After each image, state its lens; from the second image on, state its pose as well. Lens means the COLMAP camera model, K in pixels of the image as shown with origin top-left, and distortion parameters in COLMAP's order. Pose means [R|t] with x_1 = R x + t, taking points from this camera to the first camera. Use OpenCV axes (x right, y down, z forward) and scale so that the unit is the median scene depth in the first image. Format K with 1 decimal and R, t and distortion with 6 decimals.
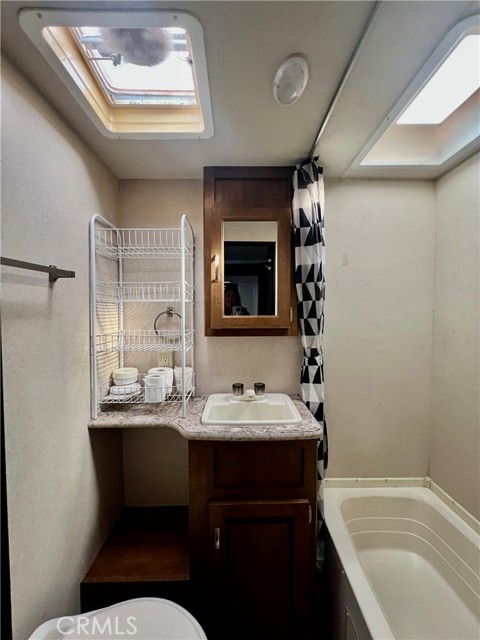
lens RADIAL K [[257.2, 0, 240.4], [0, 257.2, 320.3], [0, 0, 1]] dist [-0.005187, 0.001088]
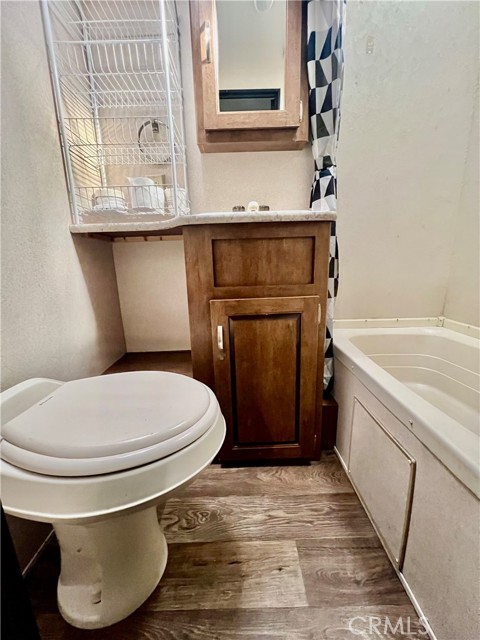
lens RADIAL K [[257.2, 0, 239.9], [0, 257.2, 318.3], [0, 0, 1]] dist [-0.005187, 0.001088]
pose [[0.999620, -0.024547, -0.012507, -0.003752], [0.026447, 0.982177, 0.186087, 0.484033], [0.007716, -0.186347, 0.982454, 0.068806]]
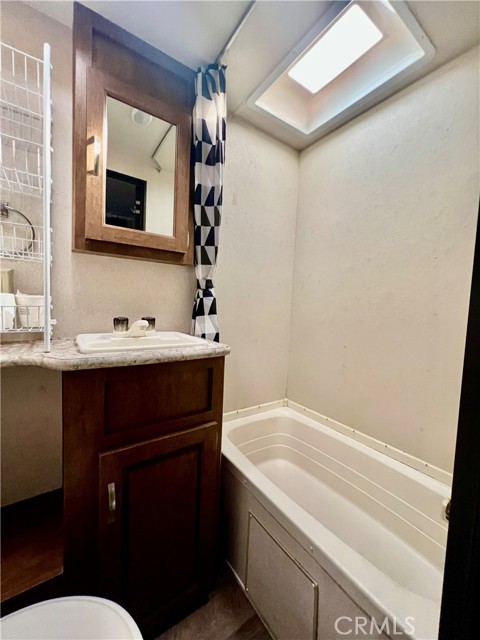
lens RADIAL K [[257.2, 0, 240.7], [0, 257.2, 319.0], [0, 0, 1]] dist [-0.005187, 0.001088]
pose [[0.826310, 0.003054, 0.563207, -0.159877], [-0.024809, 0.999212, 0.030981, 0.230322], [-0.562669, -0.039572, 0.825735, 0.140596]]
